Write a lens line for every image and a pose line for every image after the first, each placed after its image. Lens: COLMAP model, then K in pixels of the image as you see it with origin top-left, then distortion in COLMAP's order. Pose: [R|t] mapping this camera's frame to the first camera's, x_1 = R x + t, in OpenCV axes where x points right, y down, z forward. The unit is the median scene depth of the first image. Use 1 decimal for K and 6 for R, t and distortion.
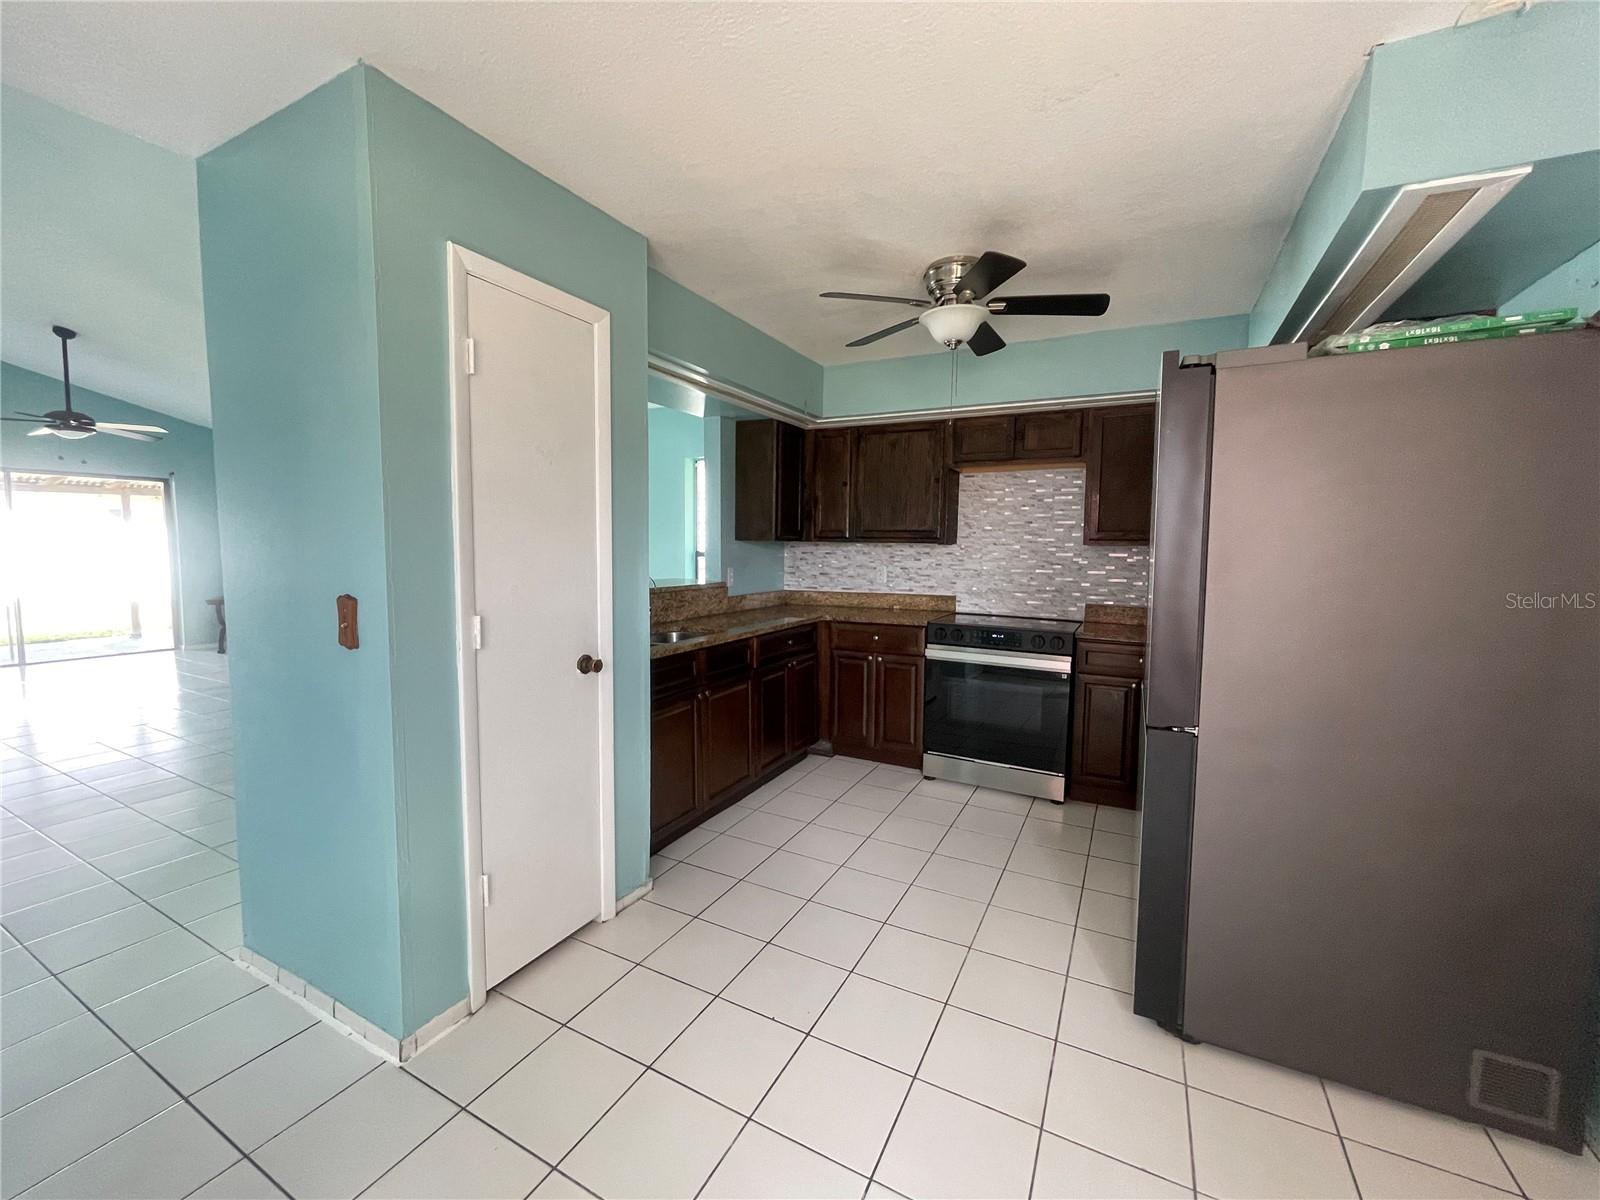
lens RADIAL K [[647.8, 0, 796.4], [0, 647.8, 597.7], [0, 0, 1]] dist [0.001546, -0.000369]
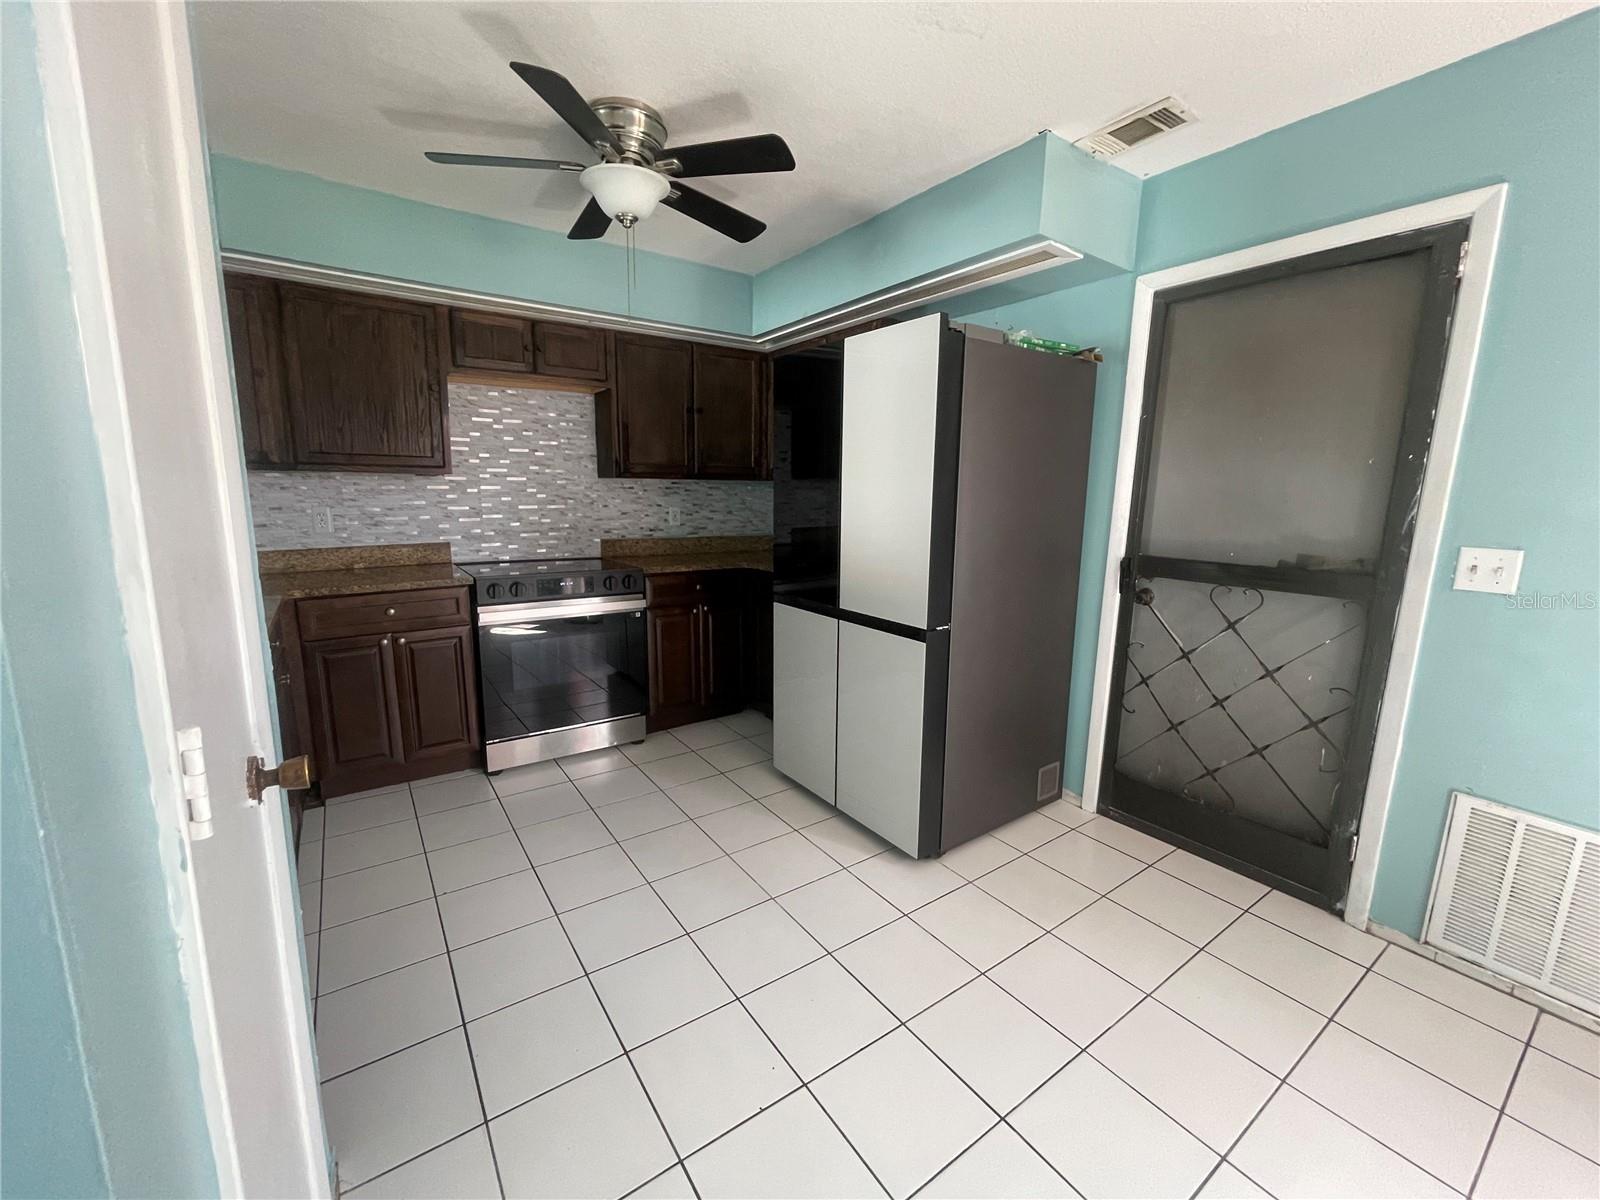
lens RADIAL K [[647.8, 0, 796.3], [0, 647.8, 596.6], [0, 0, 1]] dist [0.001546, -0.000369]
pose [[0.457567, -0.155045, 0.875553, -0.273477], [0.063749, 0.987867, 0.141618, -0.023642], [-0.886887, -0.008984, 0.461899, 0.288652]]
